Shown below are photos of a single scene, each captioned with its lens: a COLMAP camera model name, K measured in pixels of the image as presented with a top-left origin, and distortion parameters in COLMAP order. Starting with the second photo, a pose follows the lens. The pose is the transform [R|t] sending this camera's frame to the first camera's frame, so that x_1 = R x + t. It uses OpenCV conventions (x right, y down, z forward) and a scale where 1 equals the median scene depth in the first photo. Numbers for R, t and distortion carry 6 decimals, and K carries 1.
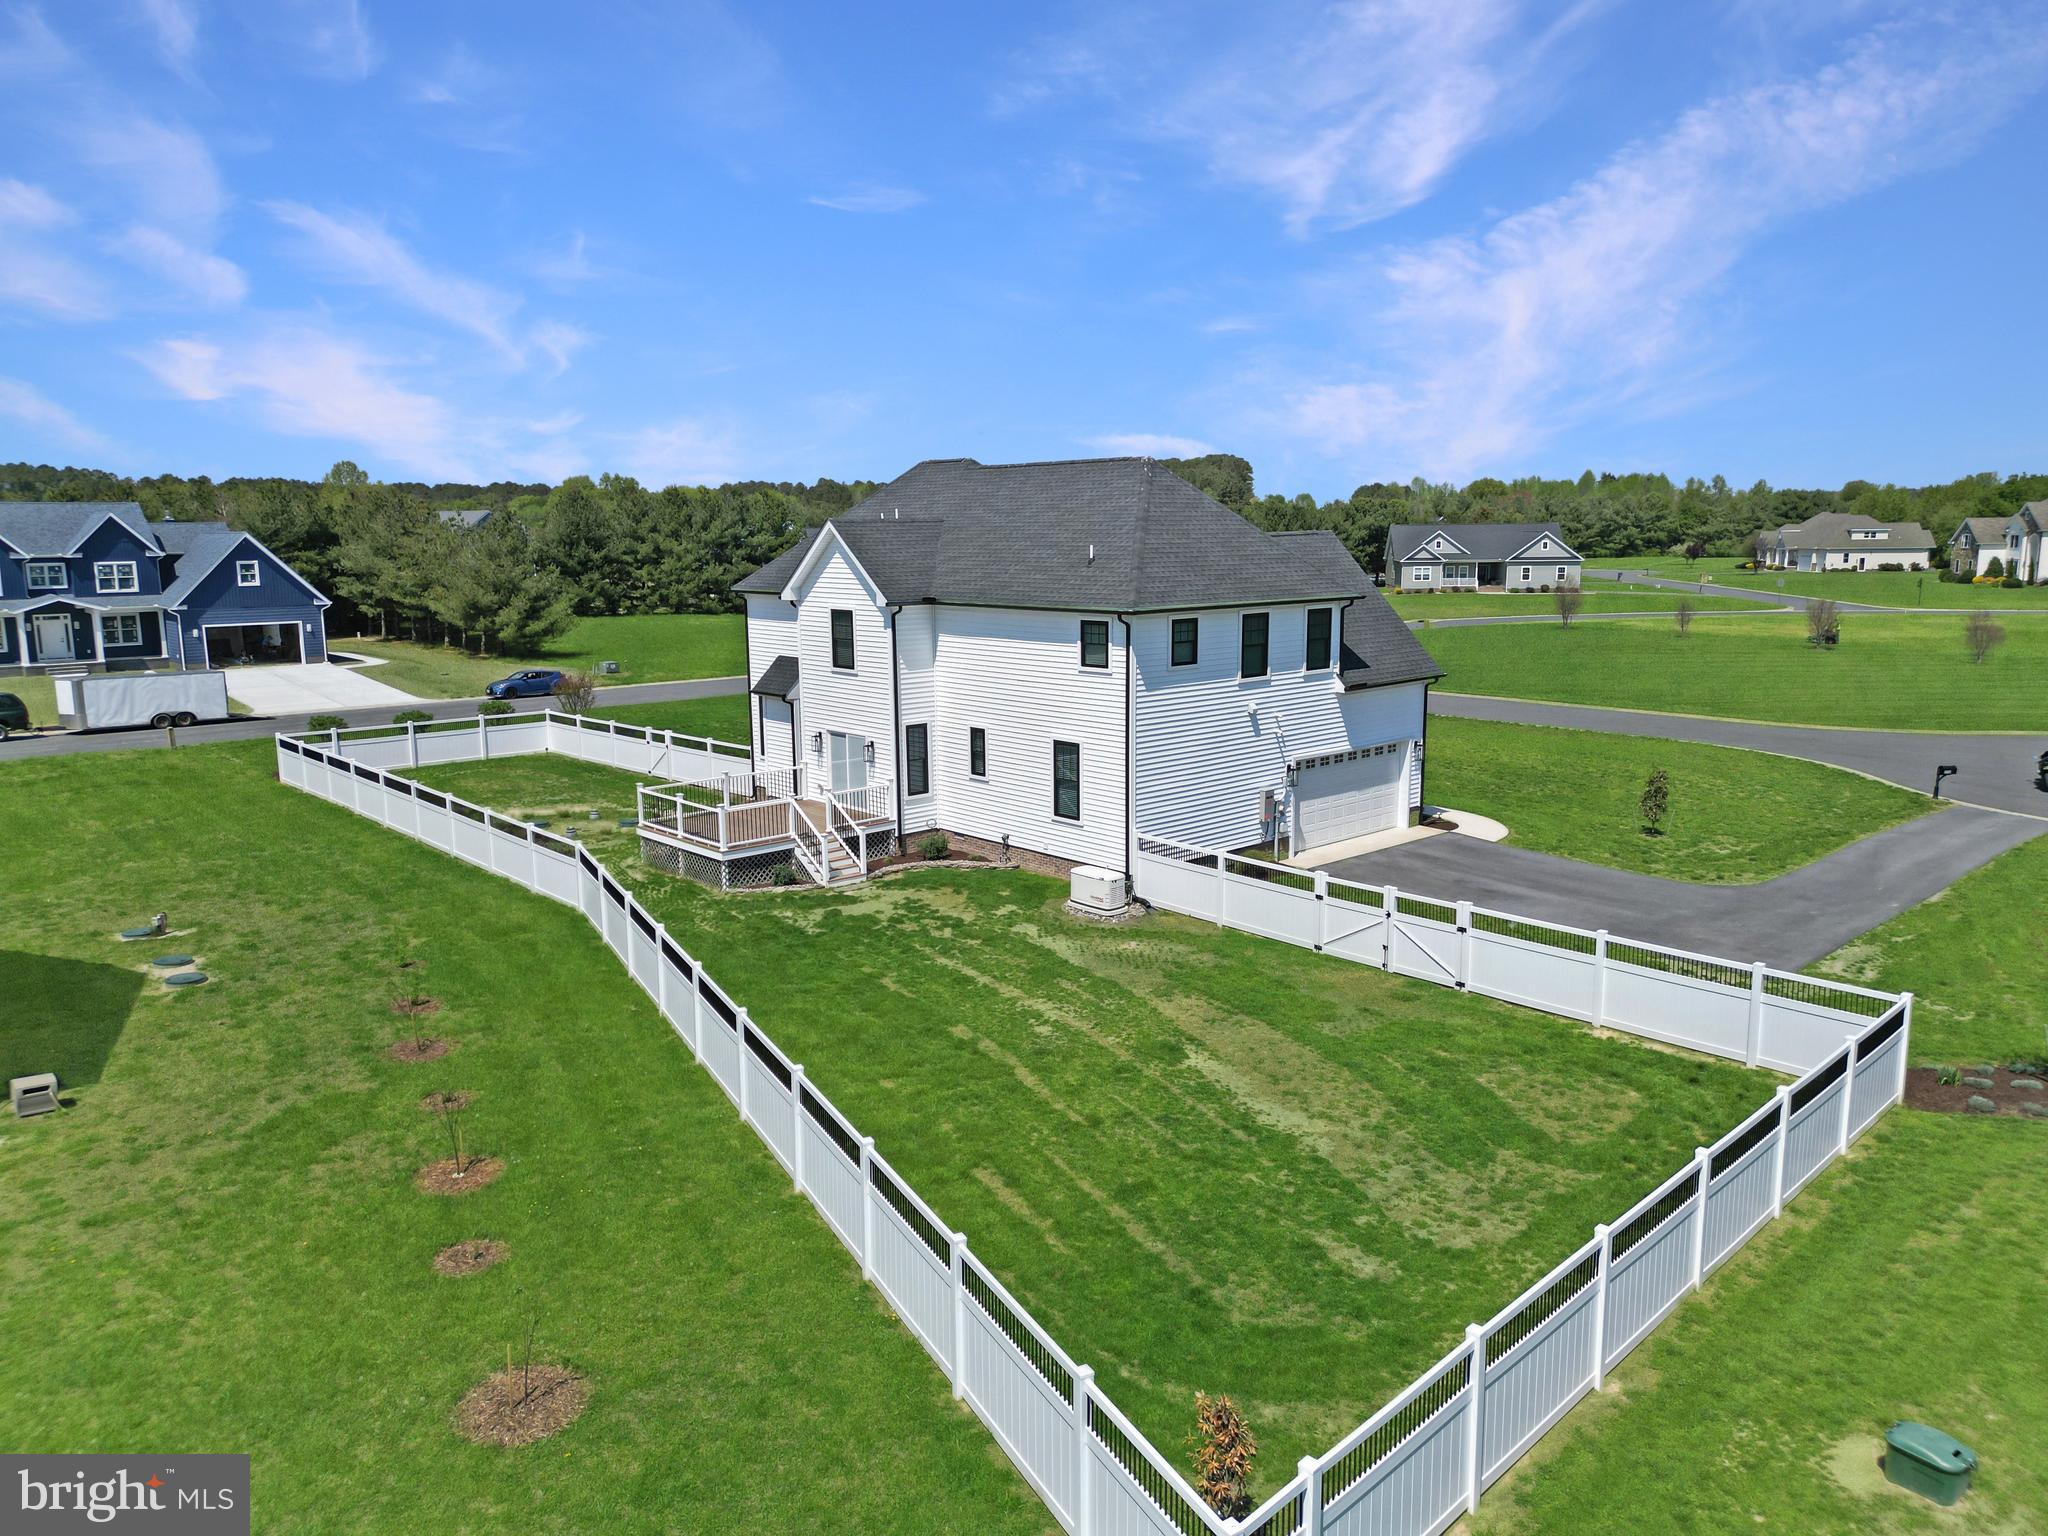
lens RADIAL K [[1423.7, 0, 1024.0], [0, 1423.7, 768.0], [0, 0, 1]] dist [0.103870, -0.106586]
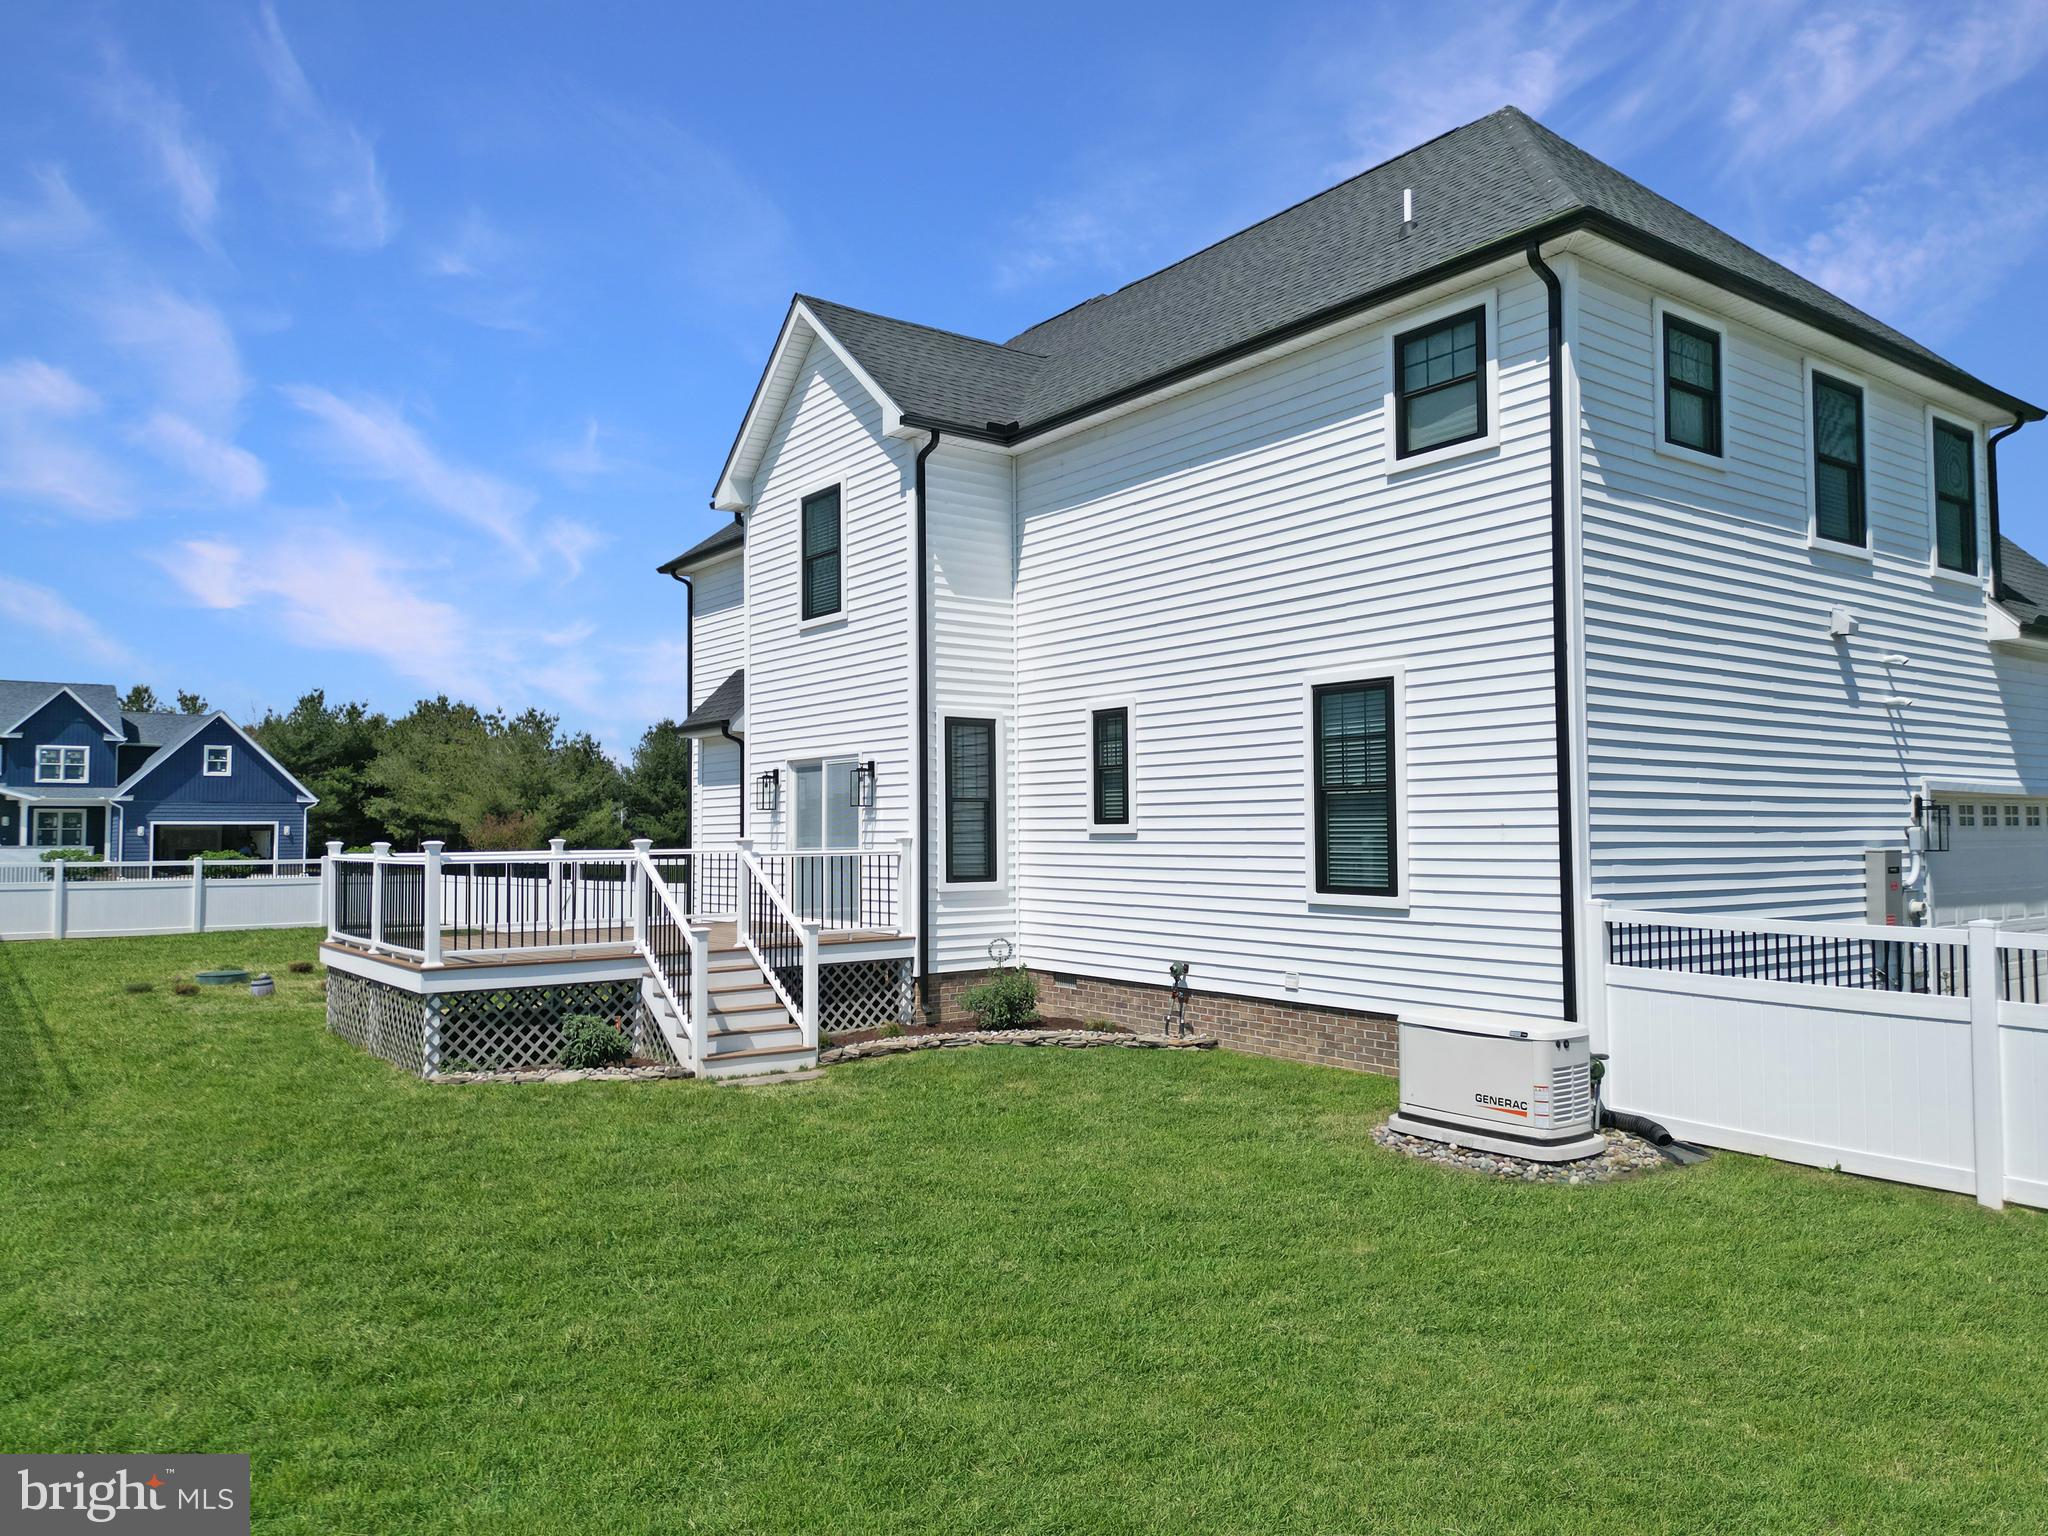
lens RADIAL K [[1423.7, 0, 1024.0], [0, 1423.7, 768.0], [0, 0, 1]] dist [0.103870, -0.106586]
pose [[0.995551, 0.000414, -0.094223, -0.017989], [-0.020413, 0.977189, -0.211389, 0.076121], [0.091986, 0.212372, 0.972850, 0.579650]]
